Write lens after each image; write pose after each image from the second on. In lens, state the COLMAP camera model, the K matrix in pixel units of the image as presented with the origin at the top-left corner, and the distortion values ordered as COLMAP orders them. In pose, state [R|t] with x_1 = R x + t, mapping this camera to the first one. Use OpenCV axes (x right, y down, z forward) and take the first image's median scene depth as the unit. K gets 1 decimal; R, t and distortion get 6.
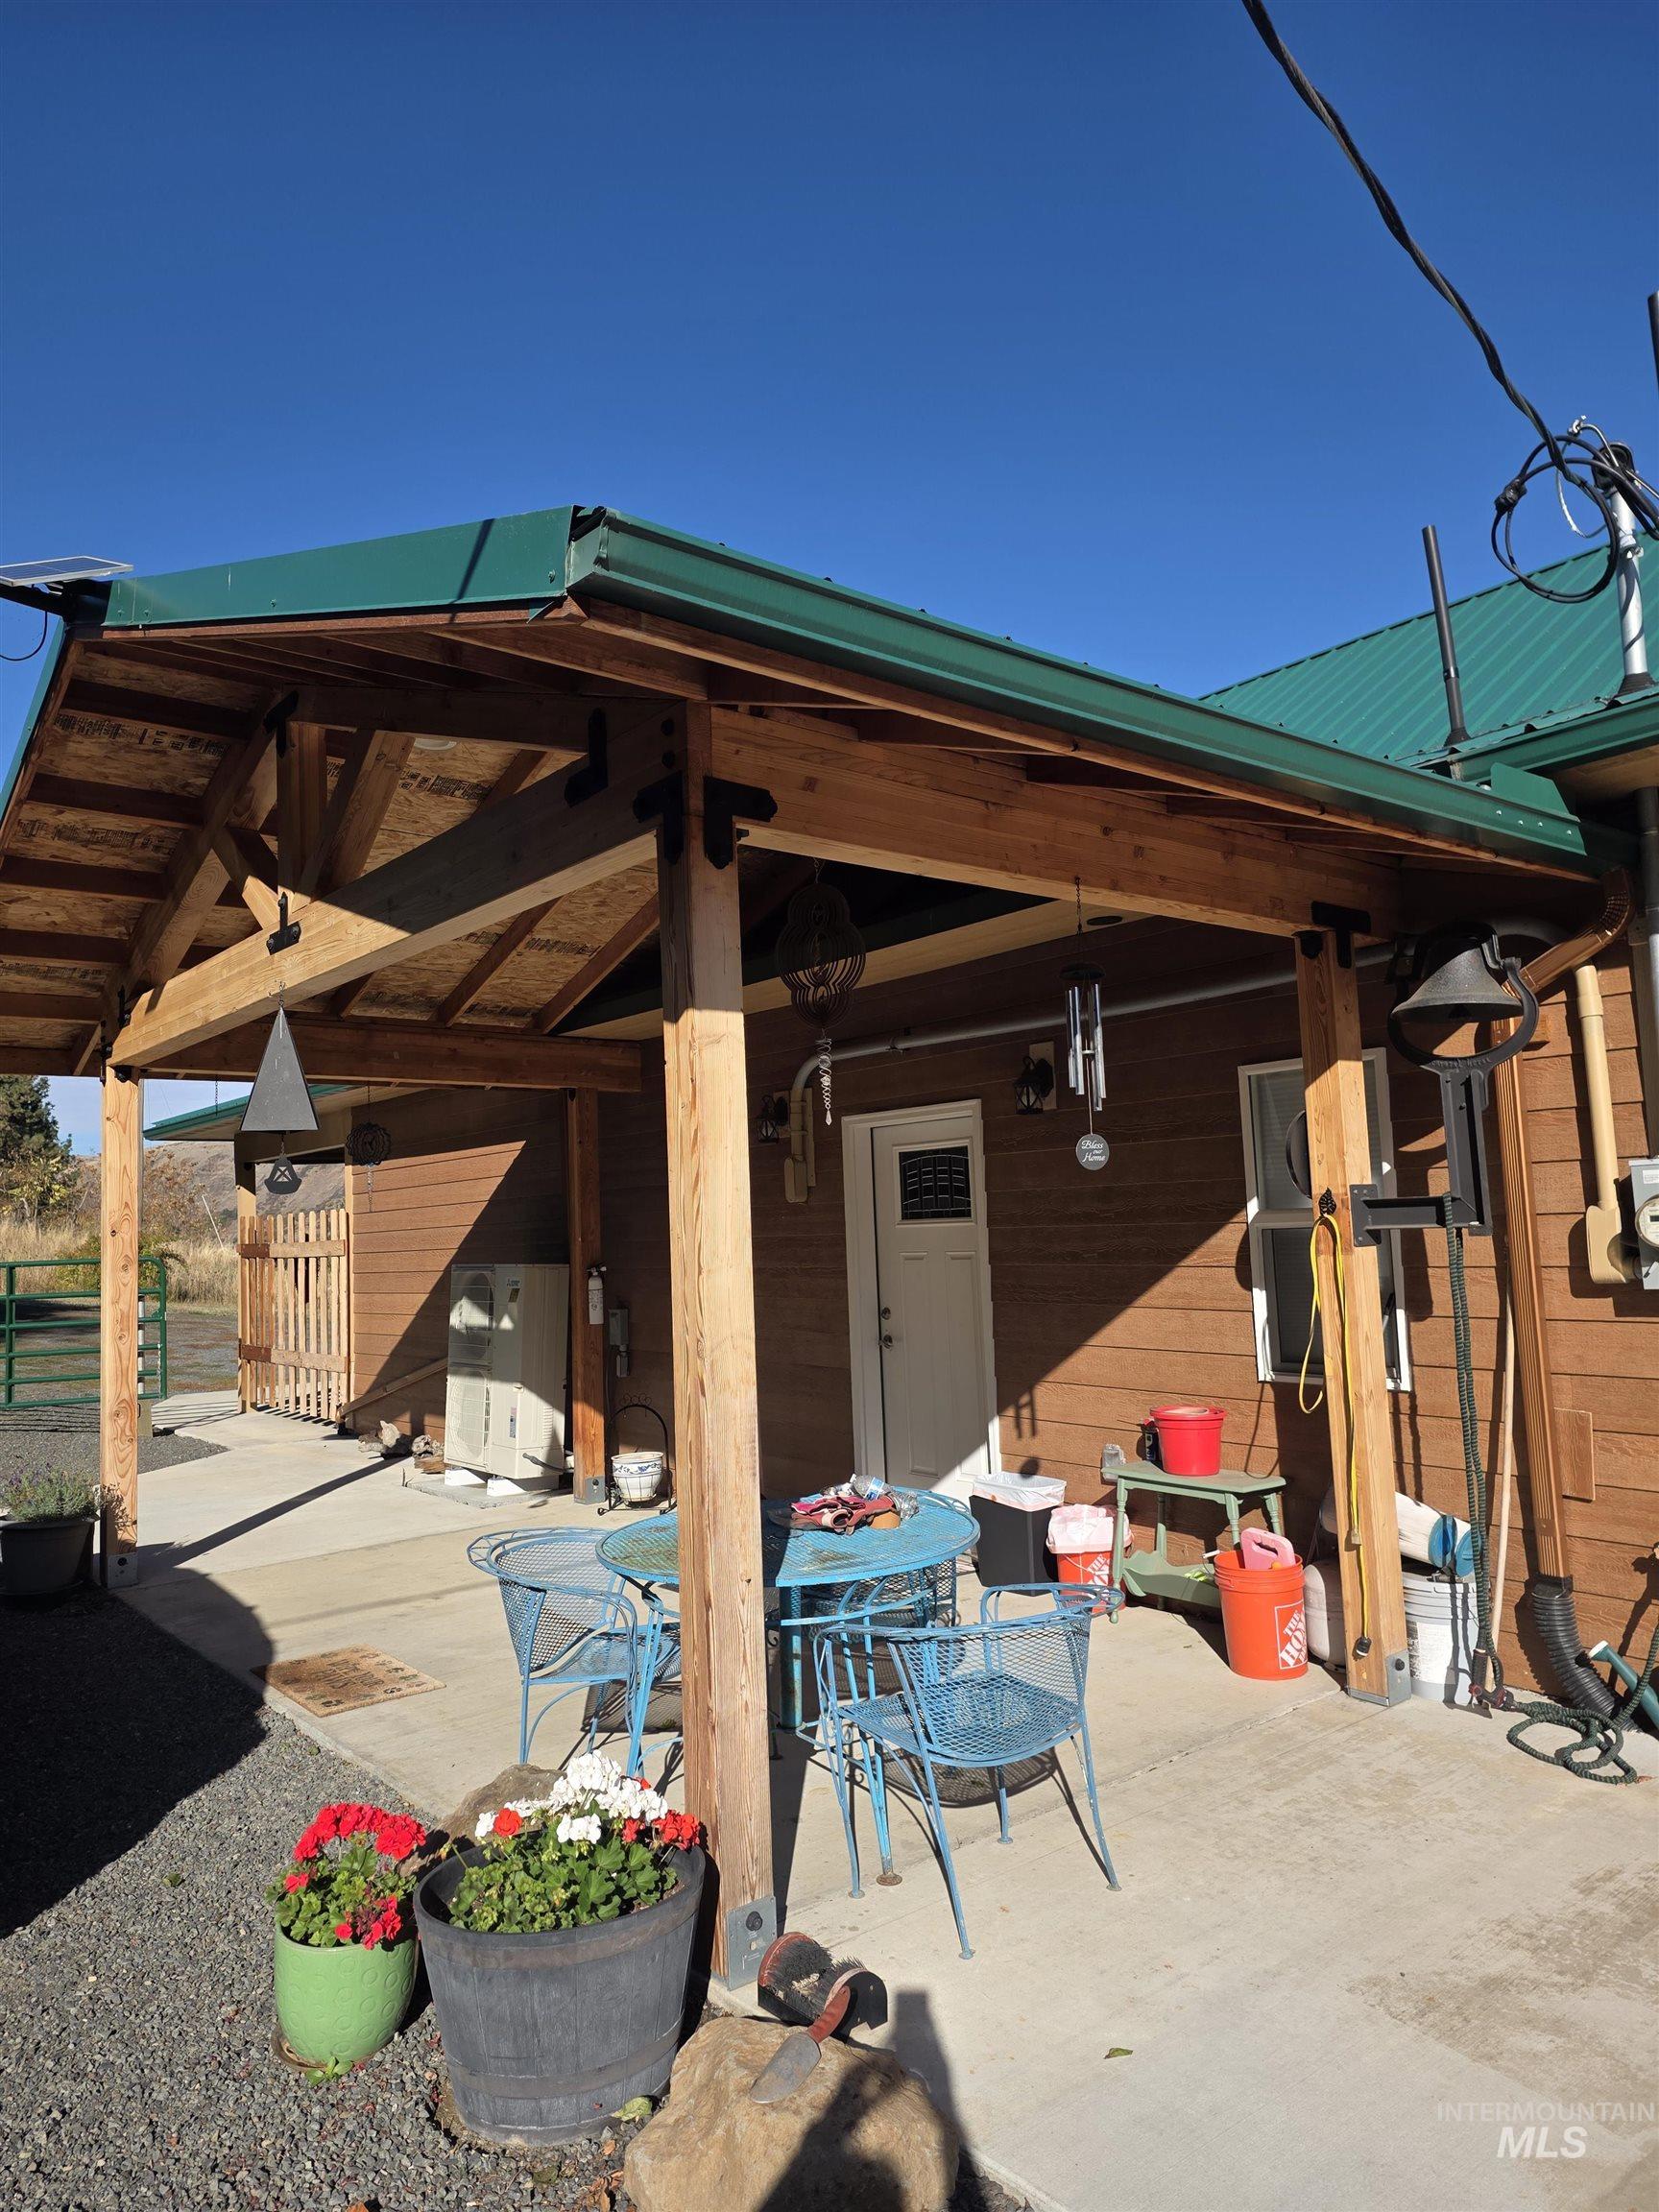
lens RADIAL K [[1432.6, 0, 829.5], [0, 1432.6, 1106.0], [0, 0, 1]] dist [0.107880, -0.144213]
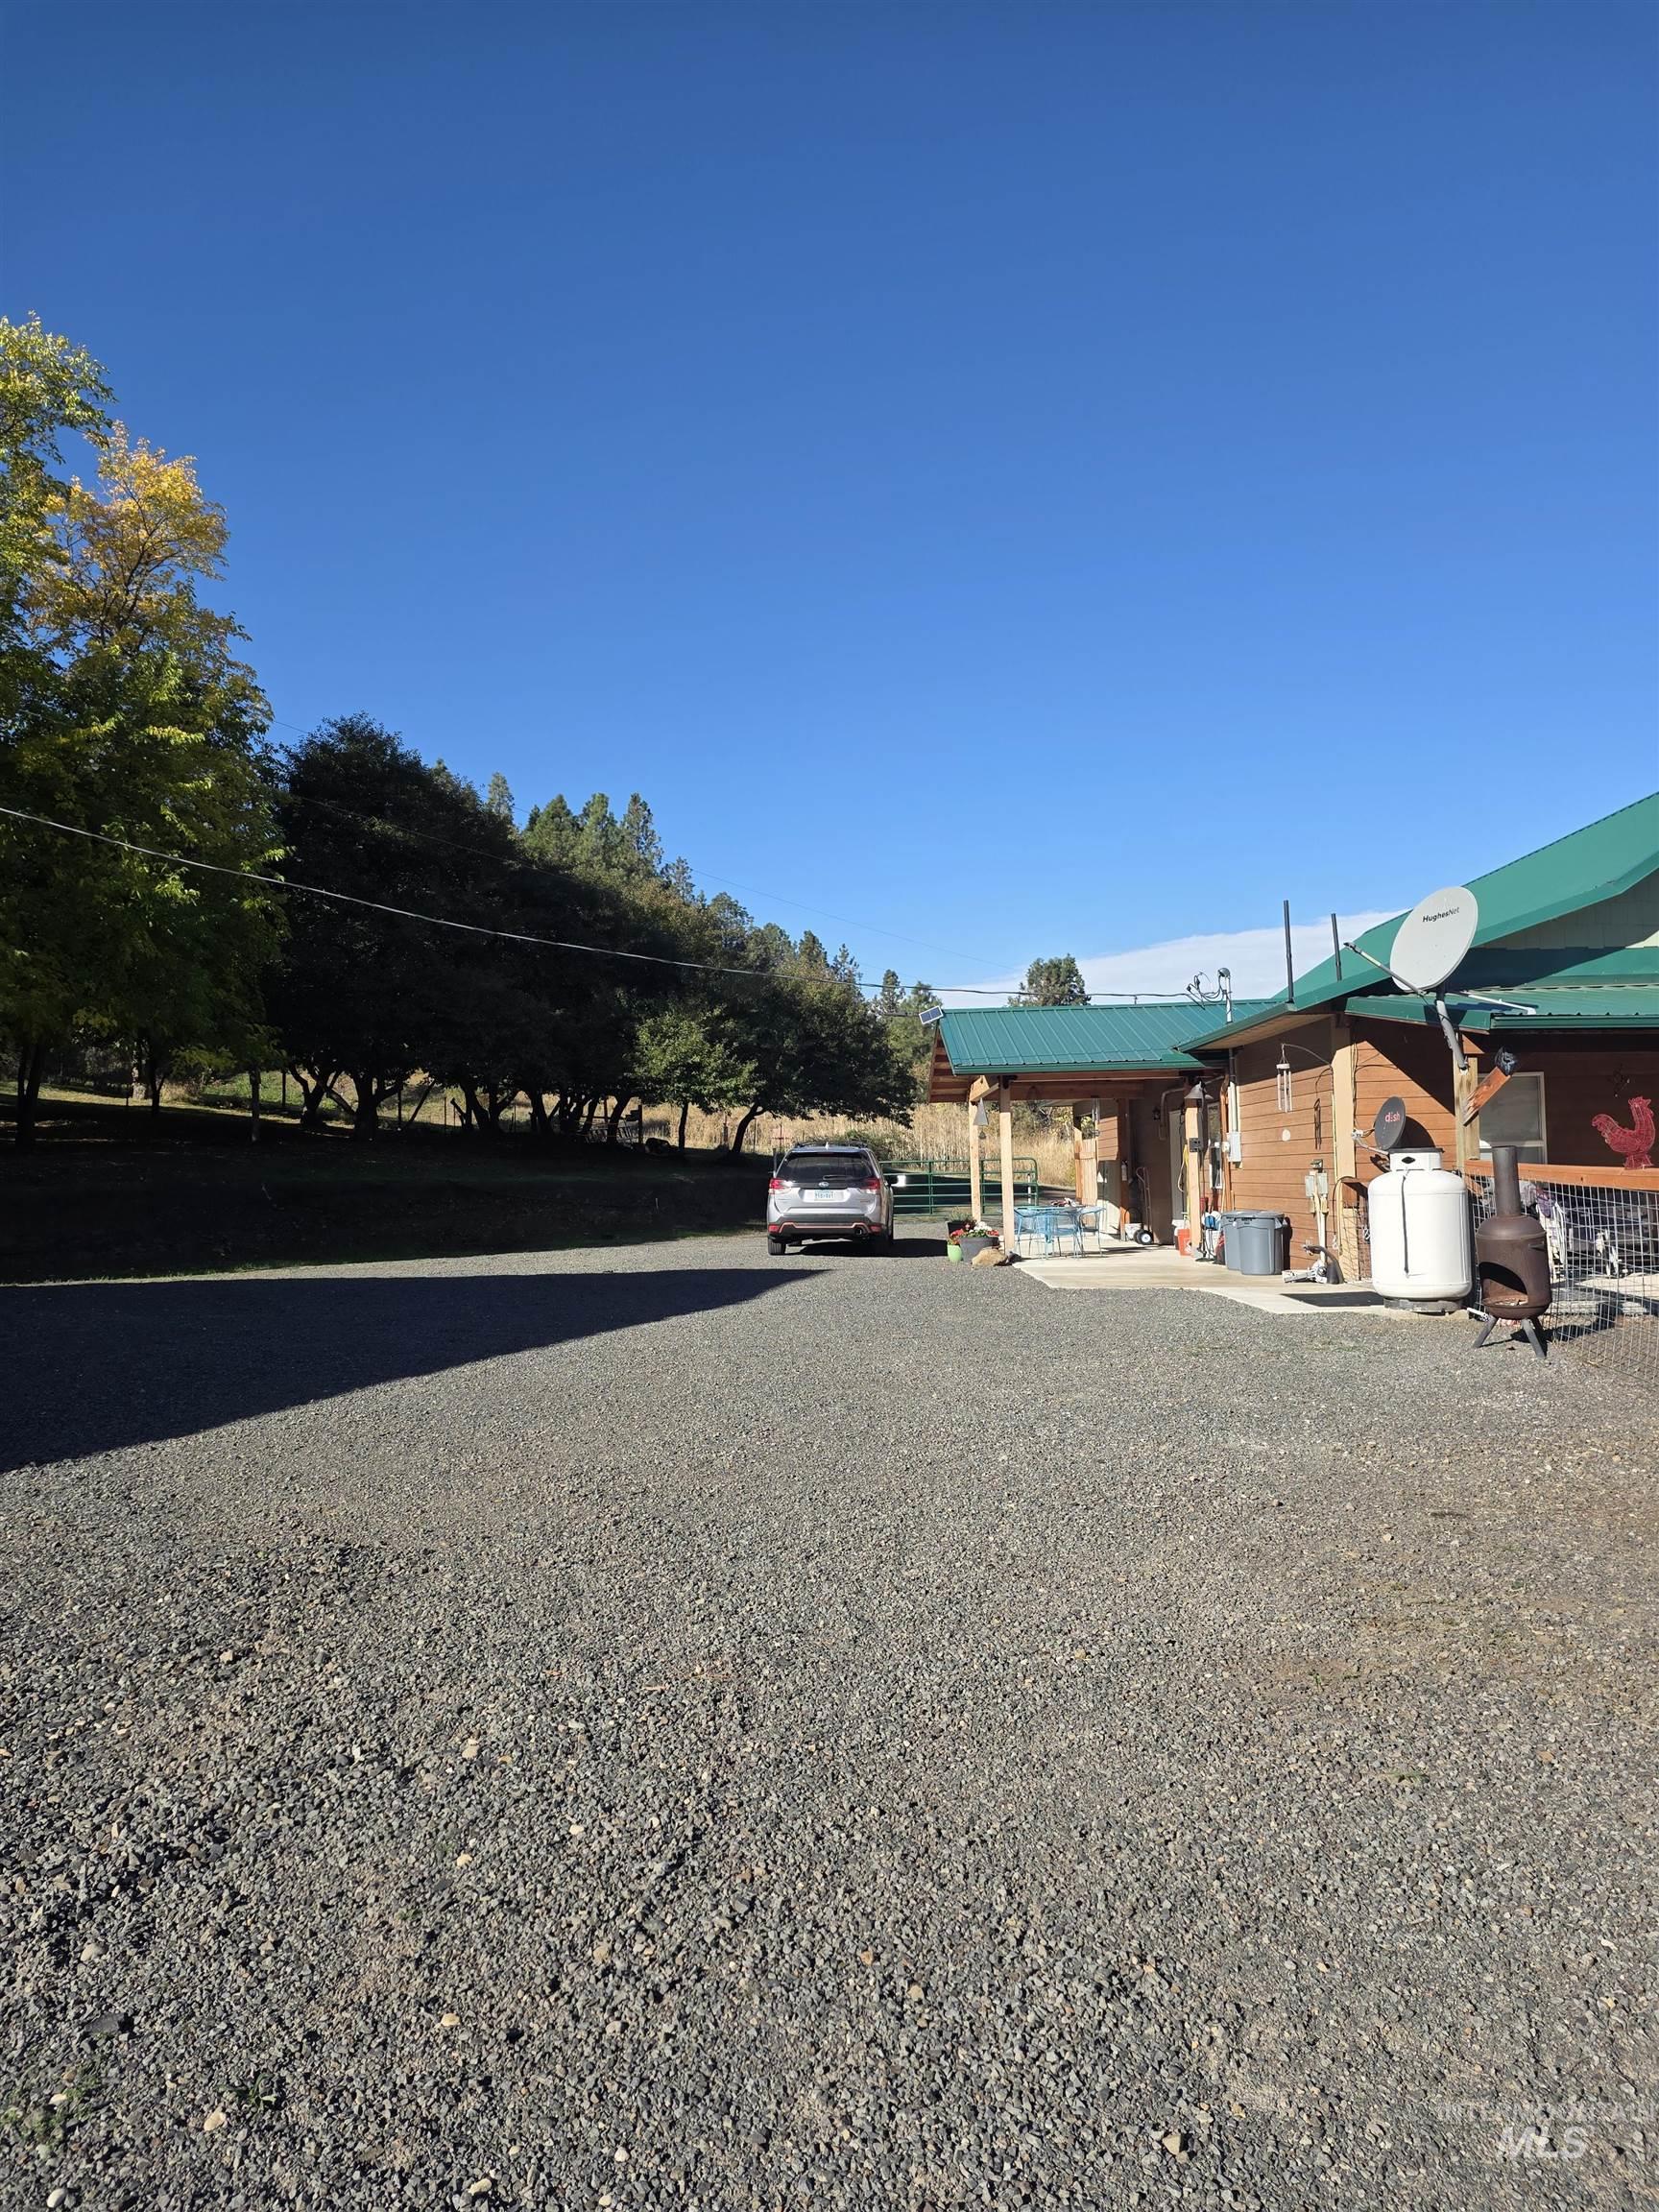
lens RADIAL K [[1432.6, 0, 829.5], [0, 1432.6, 1106.0], [0, 0, 1]] dist [0.107880, -0.144213]
pose [[0.770960, -0.013034, -0.636750, 2.185496], [0.048949, 0.998046, 0.038836, -0.247855], [0.634999, -0.061109, 0.770092, -2.839312]]
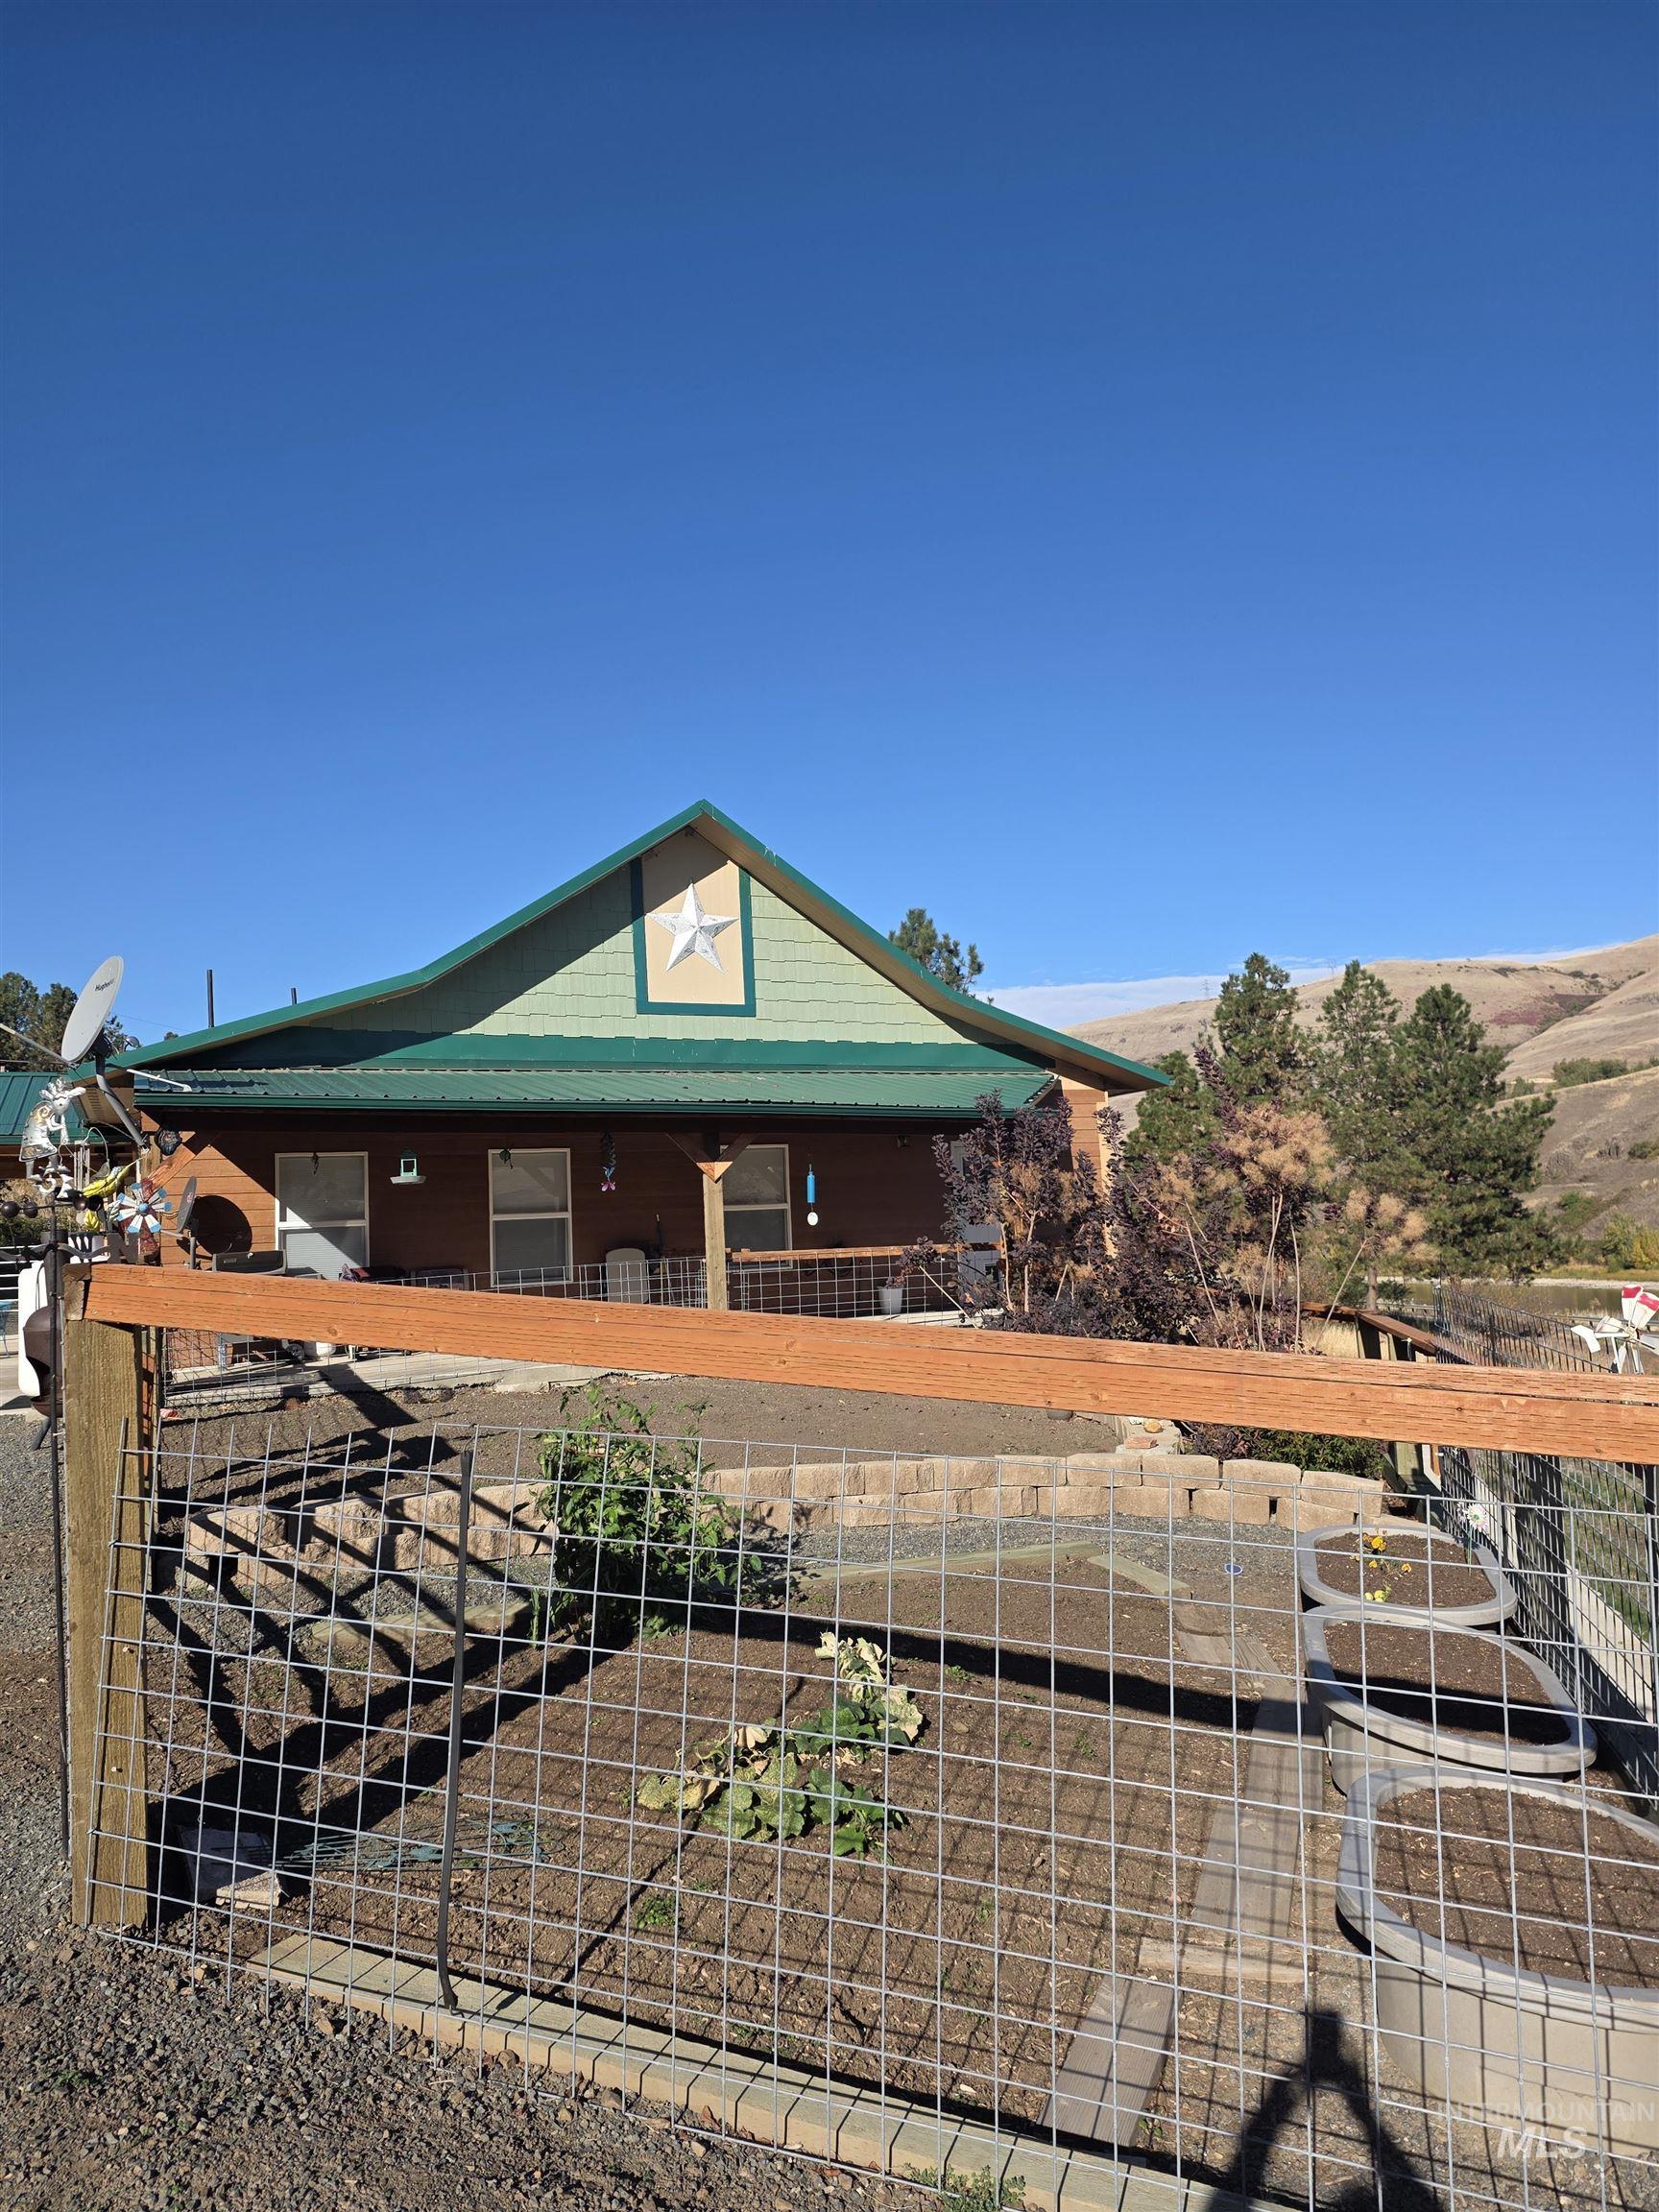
lens RADIAL K [[1432.6, 0, 829.5], [0, 1432.6, 1106.0], [0, 0, 1]] dist [0.107880, -0.144213]
pose [[0.974499, -0.029158, -0.222491, 3.064960], [0.030321, 0.999539, 0.001811, -0.197431], [0.222336, -0.008511, 0.974933, -2.281426]]
